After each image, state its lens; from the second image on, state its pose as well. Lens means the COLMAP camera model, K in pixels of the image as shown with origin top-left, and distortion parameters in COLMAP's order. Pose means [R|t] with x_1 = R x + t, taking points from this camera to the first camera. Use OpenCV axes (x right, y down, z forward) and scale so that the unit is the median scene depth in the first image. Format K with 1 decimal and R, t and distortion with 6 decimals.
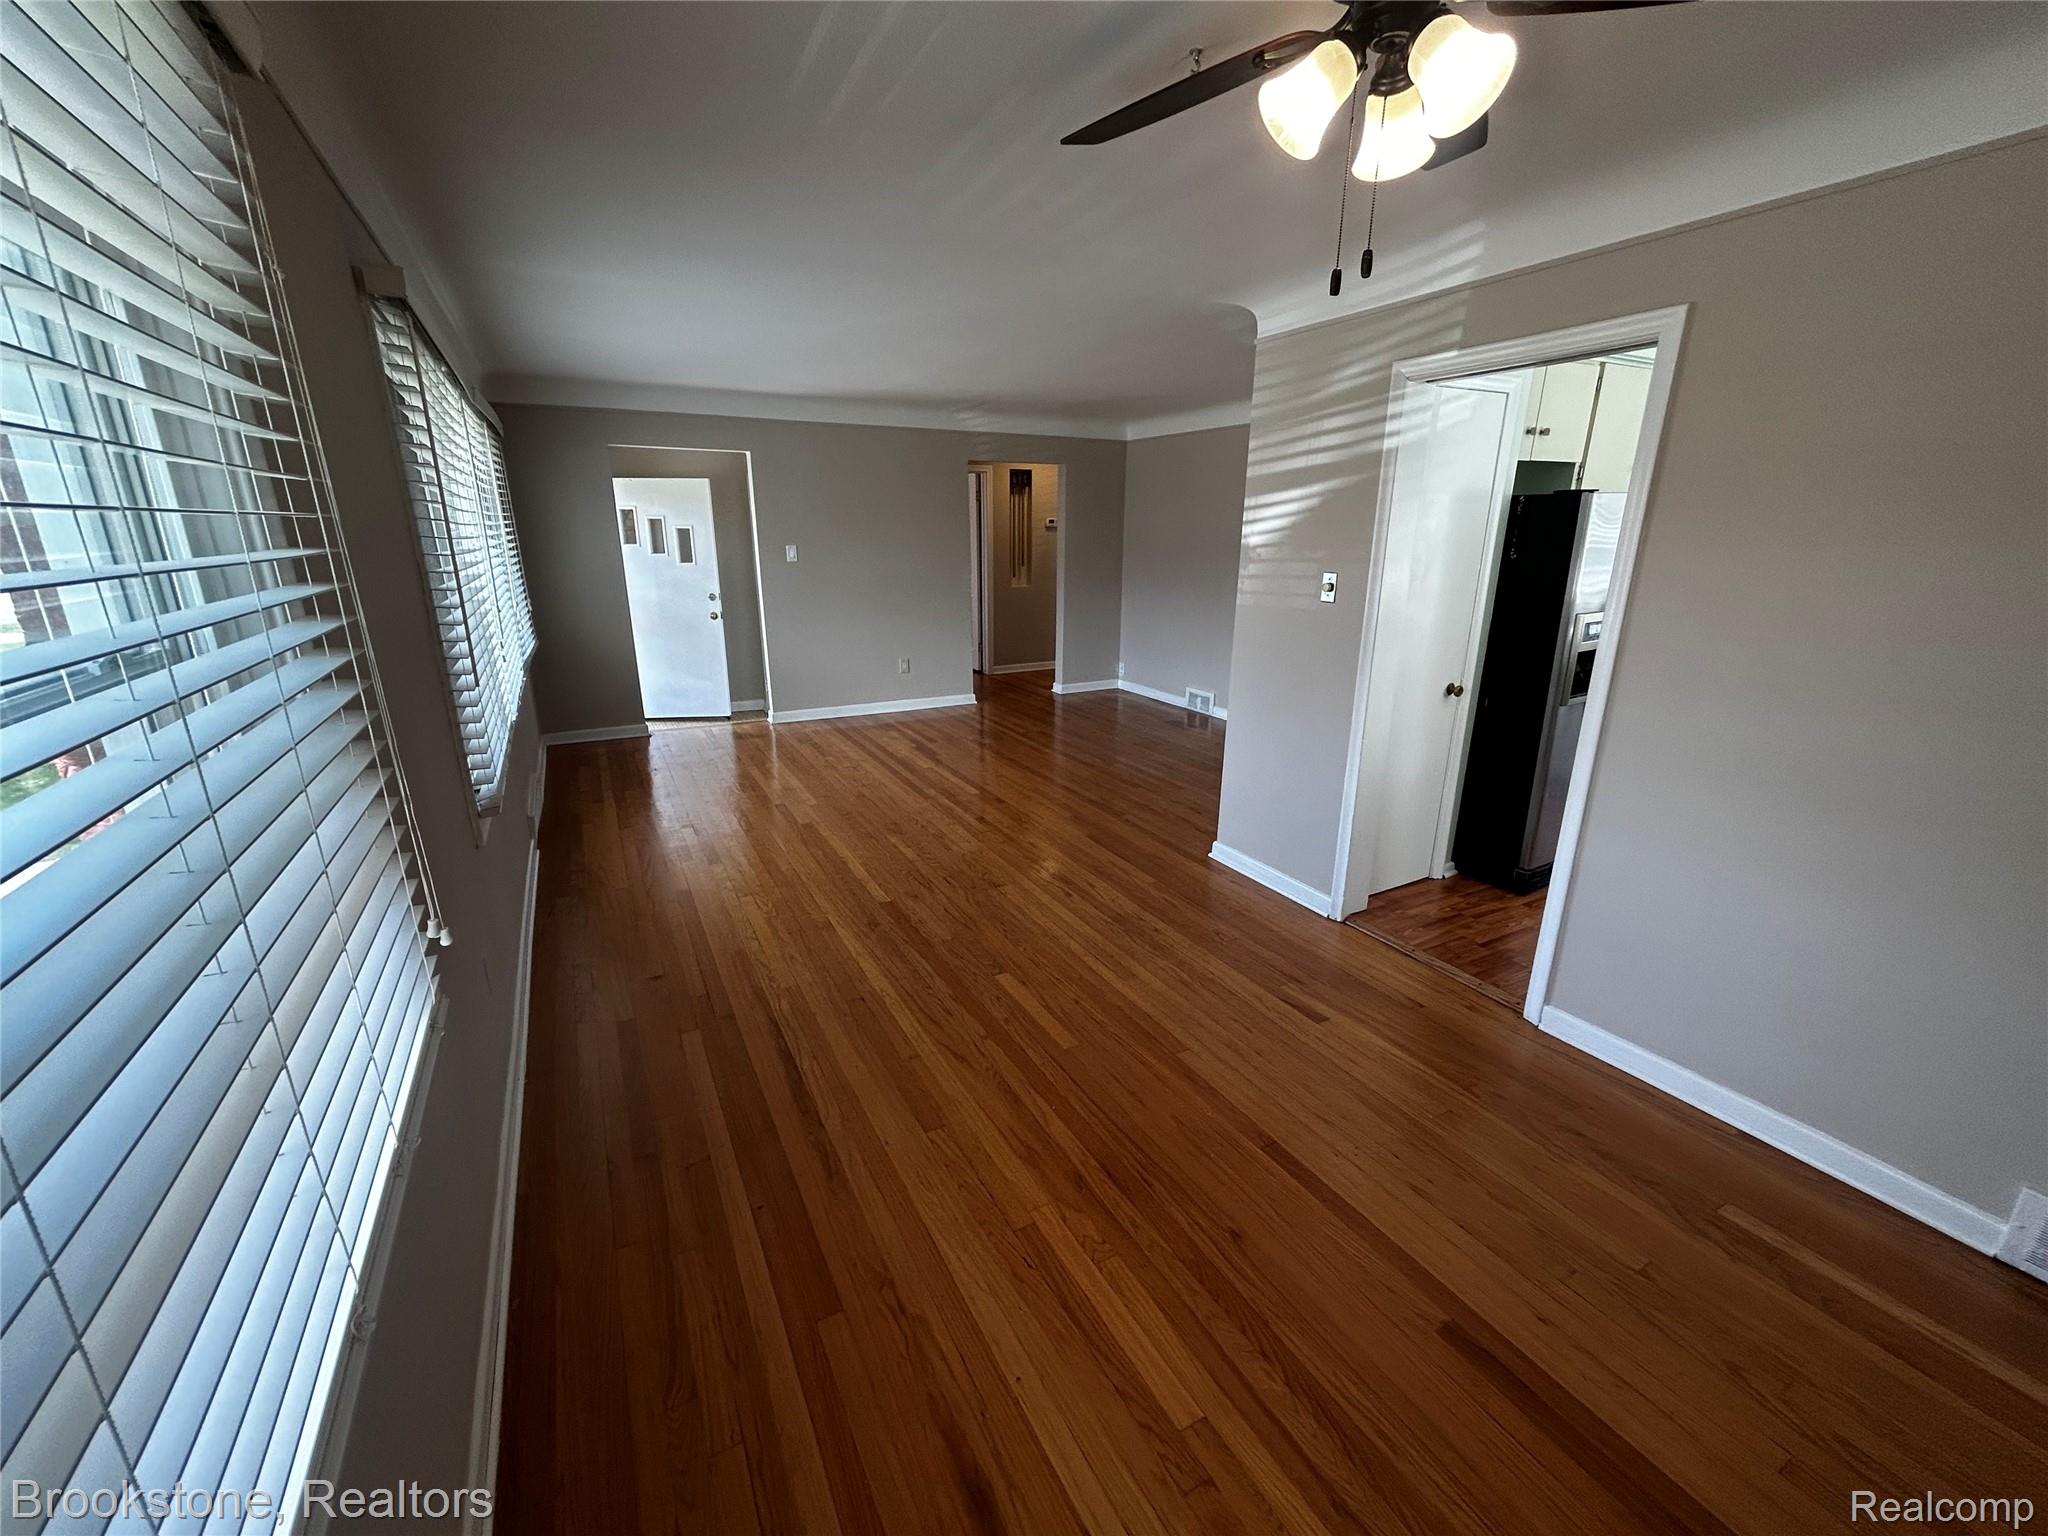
lens RADIAL K [[829.4, 0, 1023.0], [0, 829.4, 768.4], [0, 0, 1]] dist [0.003466, -0.000214]
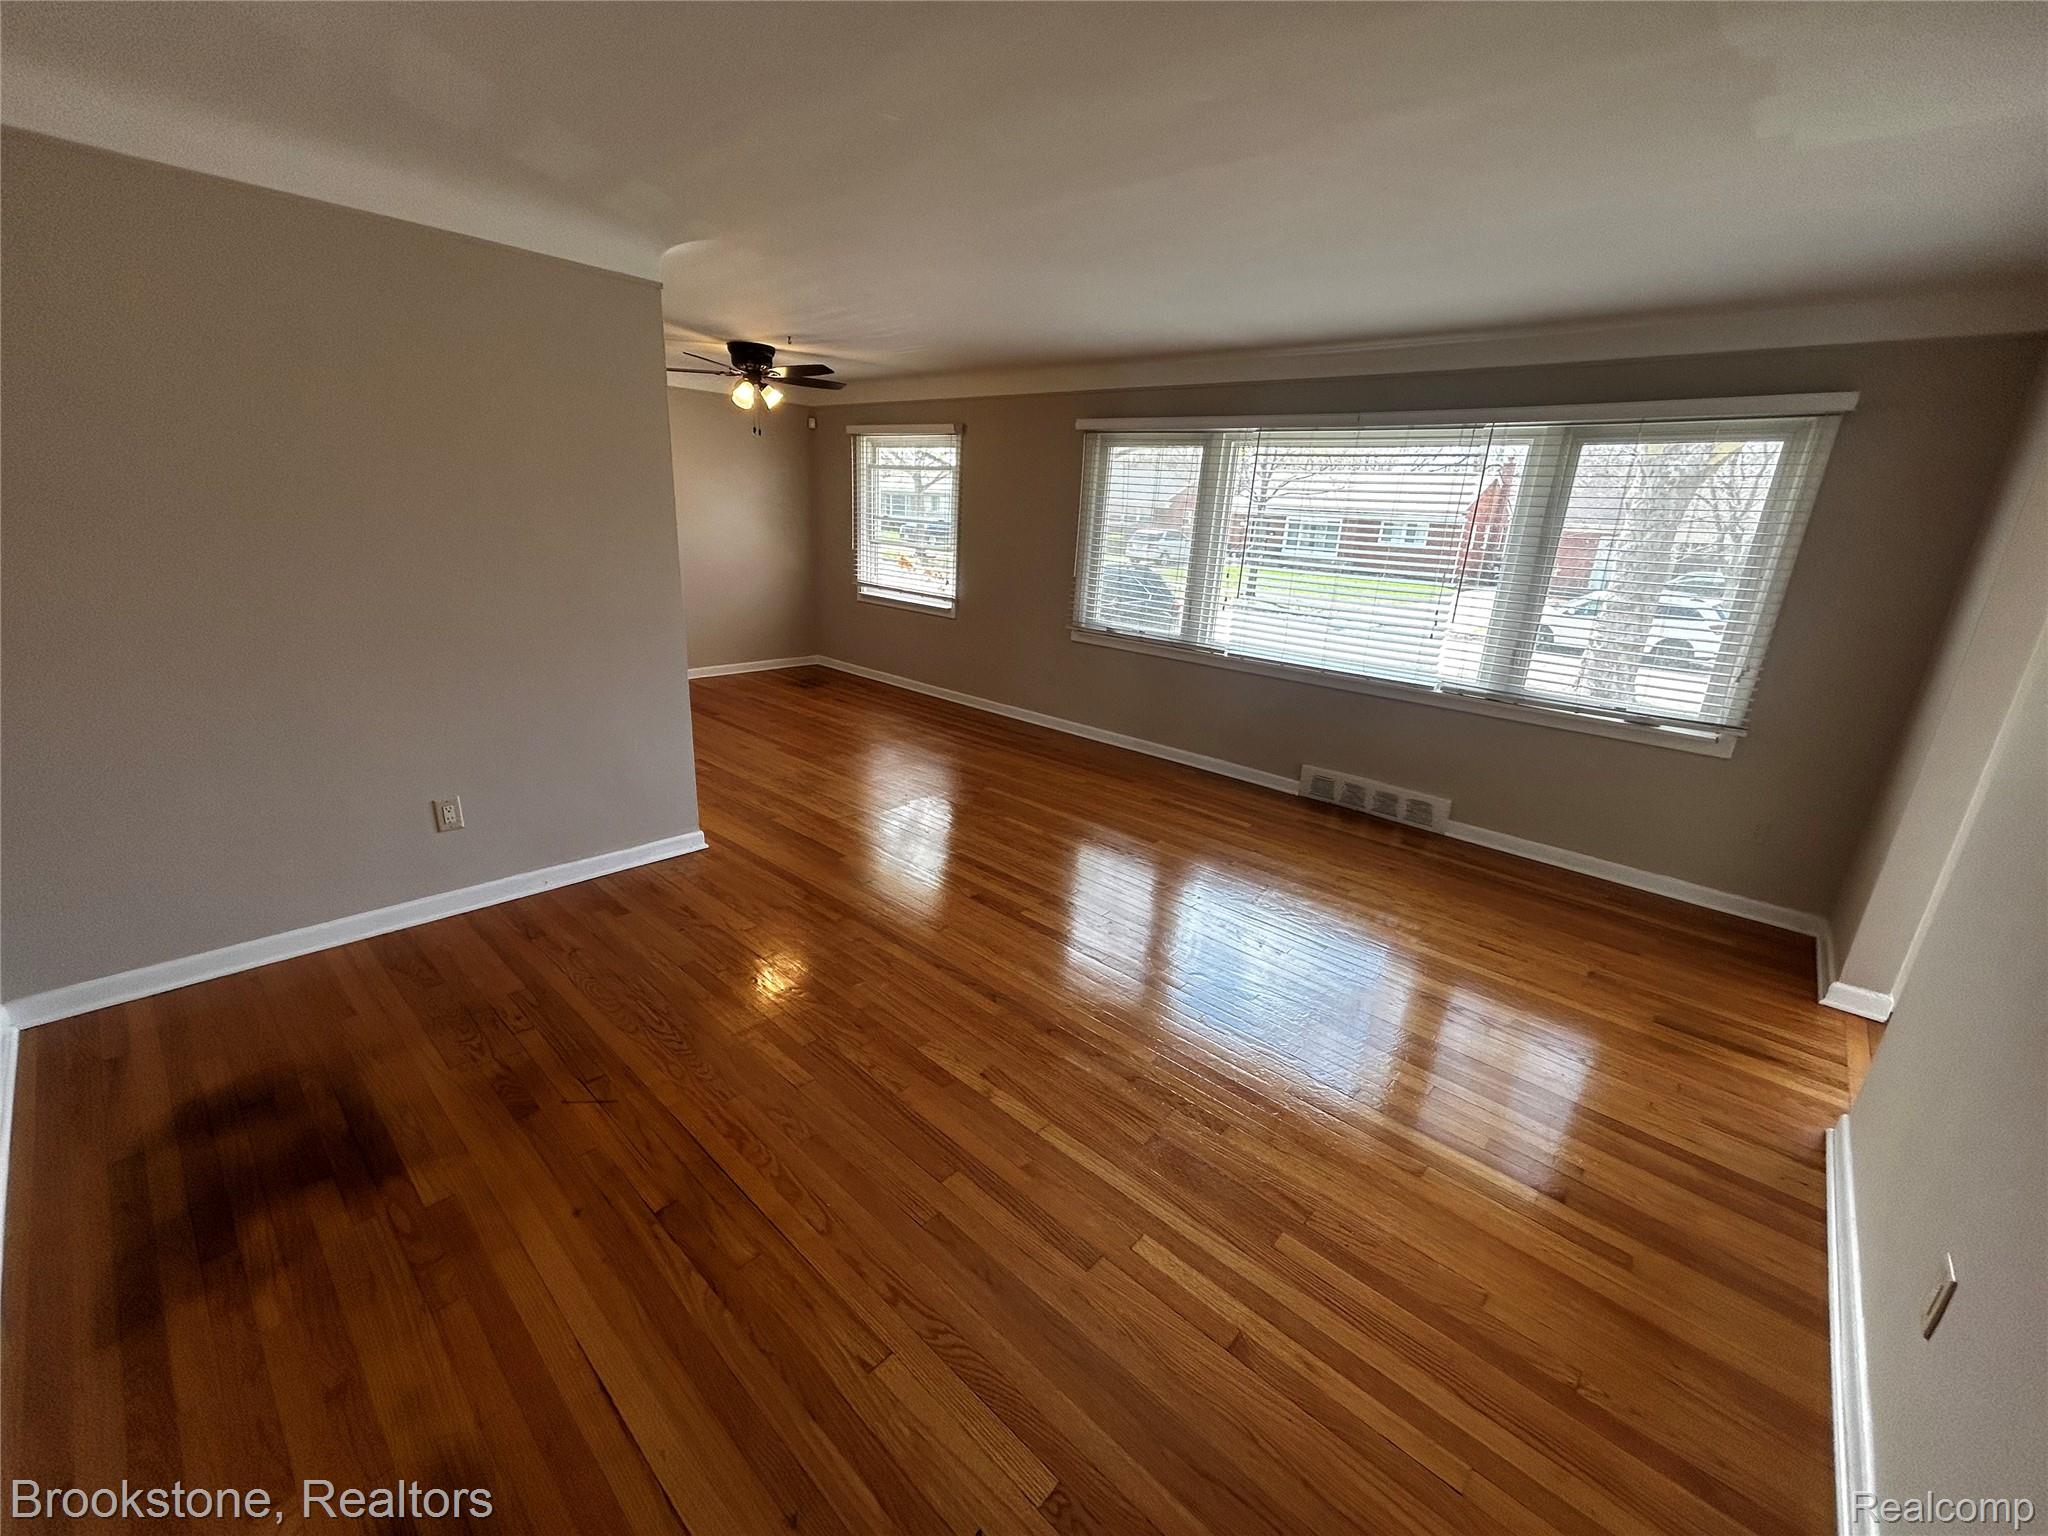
lens RADIAL K [[829.4, 0, 1019.0], [0, 829.4, 768.4], [0, 0, 1]] dist [0.003466, -0.000214]
pose [[-0.941694, 0.046660, -0.333218, 0.162524], [-0.149501, 0.829186, 0.538610, -0.419195], [0.301432, 0.557022, -0.773864, 1.433328]]
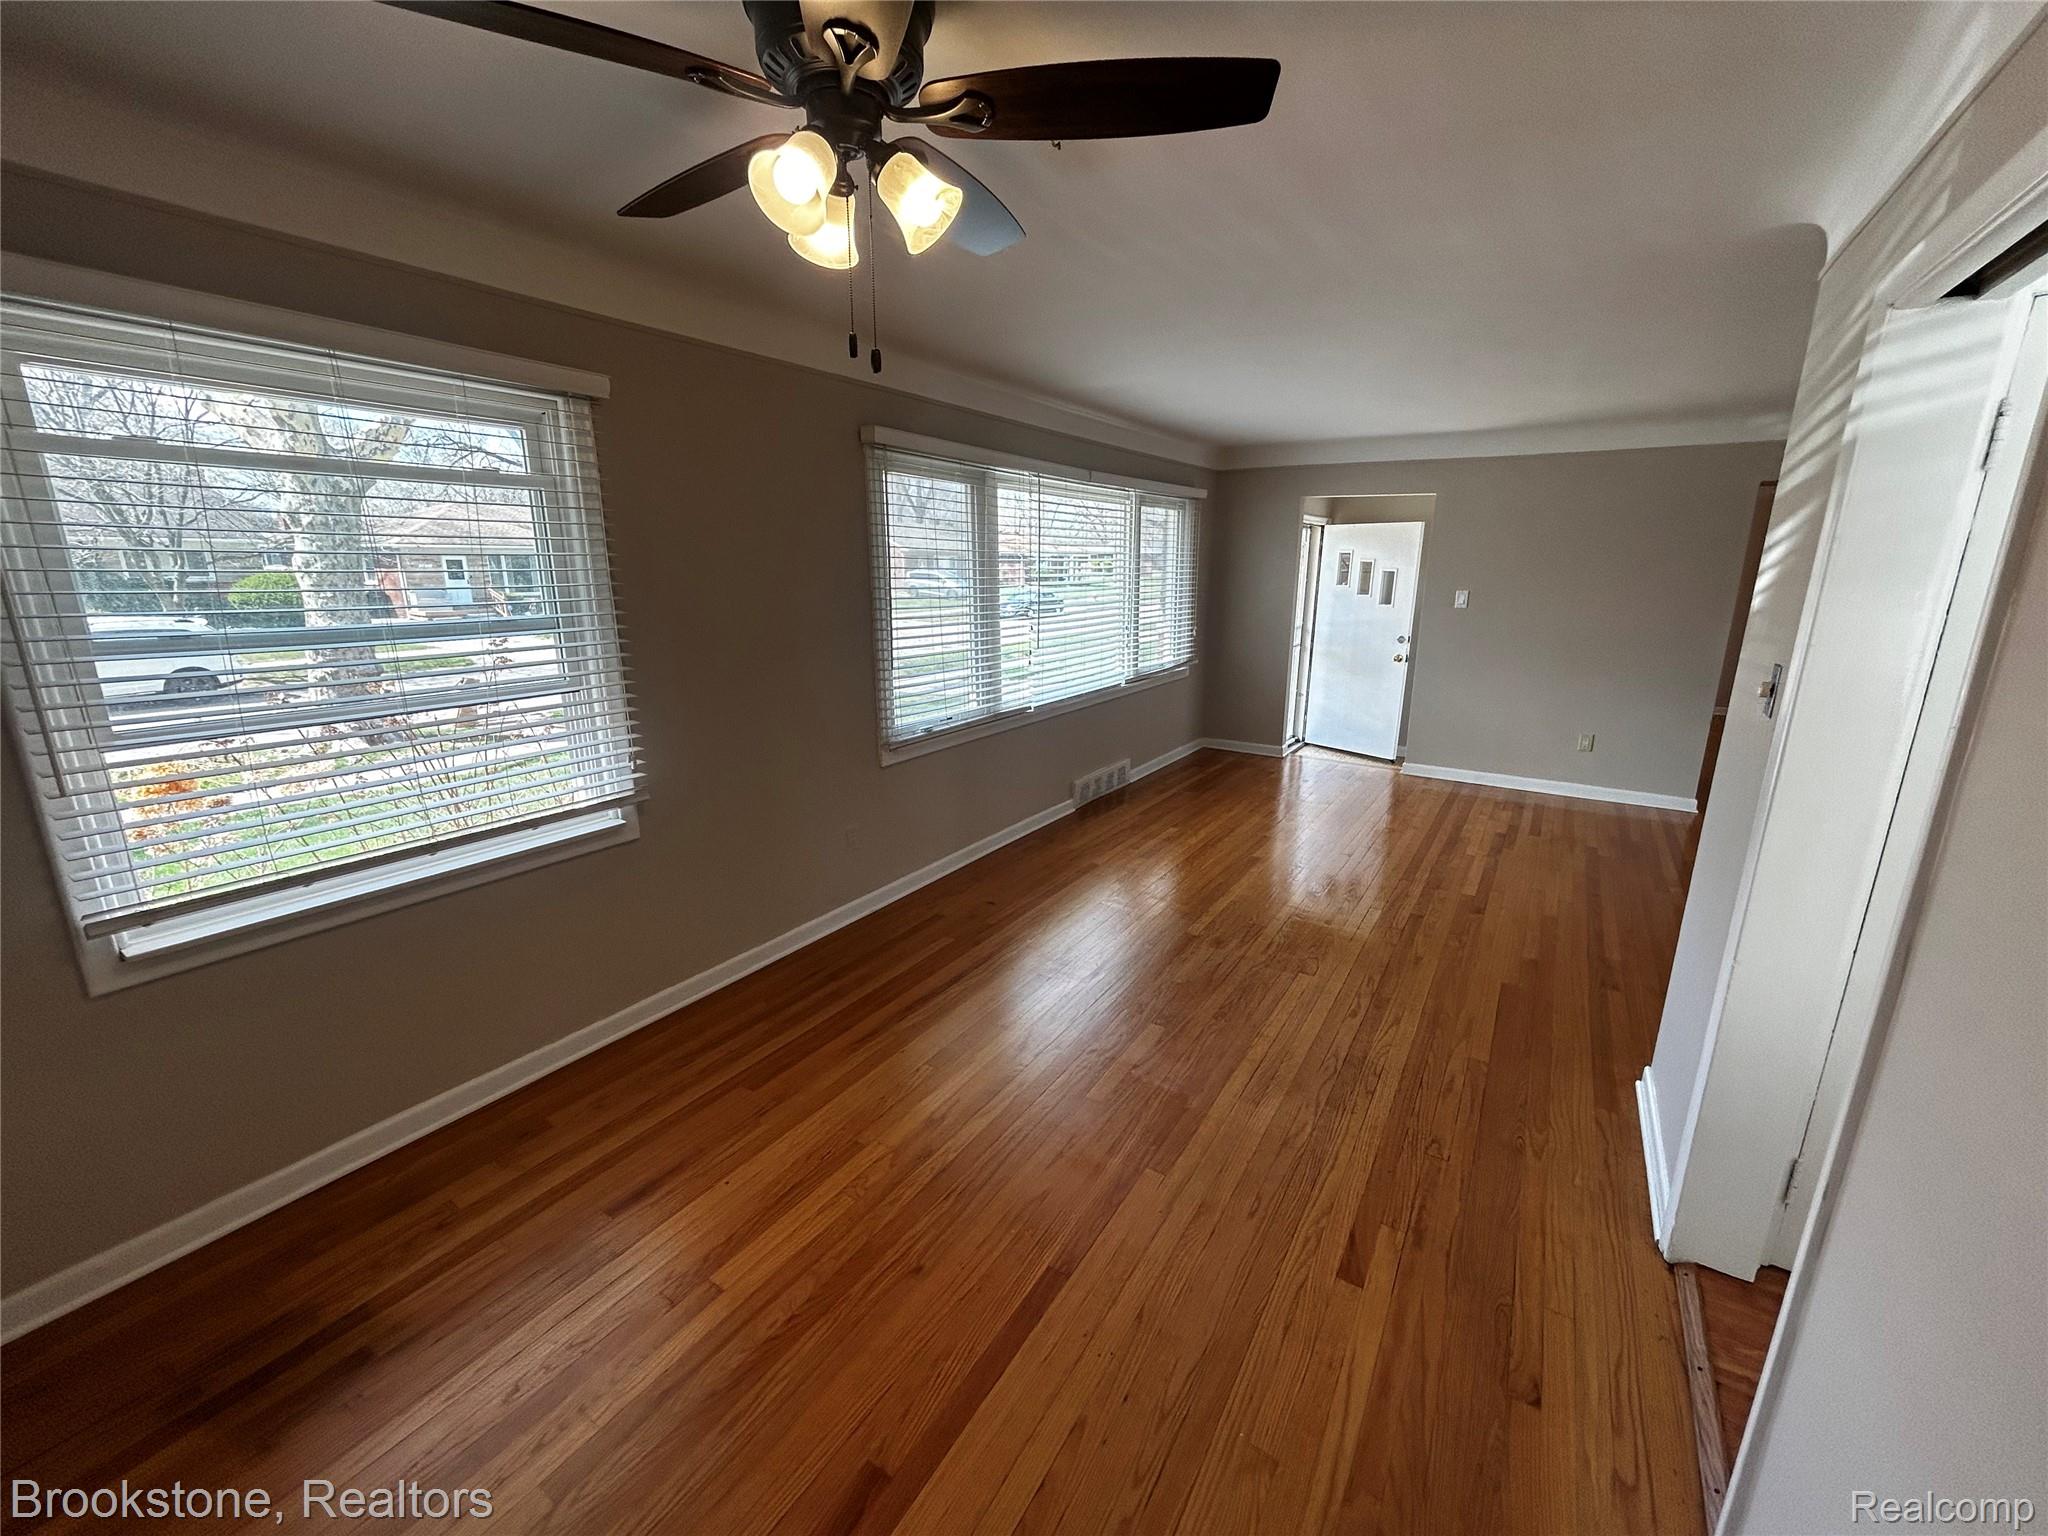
lens RADIAL K [[829.4, 0, 1024.8], [0, 829.4, 774.5], [0, 0, 1]] dist [0.003466, -0.000214]
pose [[0.485295, 0.218938, -0.846496, 0.395047], [-0.249822, 0.962503, 0.105719, -0.061191], [0.837901, 0.160169, 0.521793, 0.182202]]
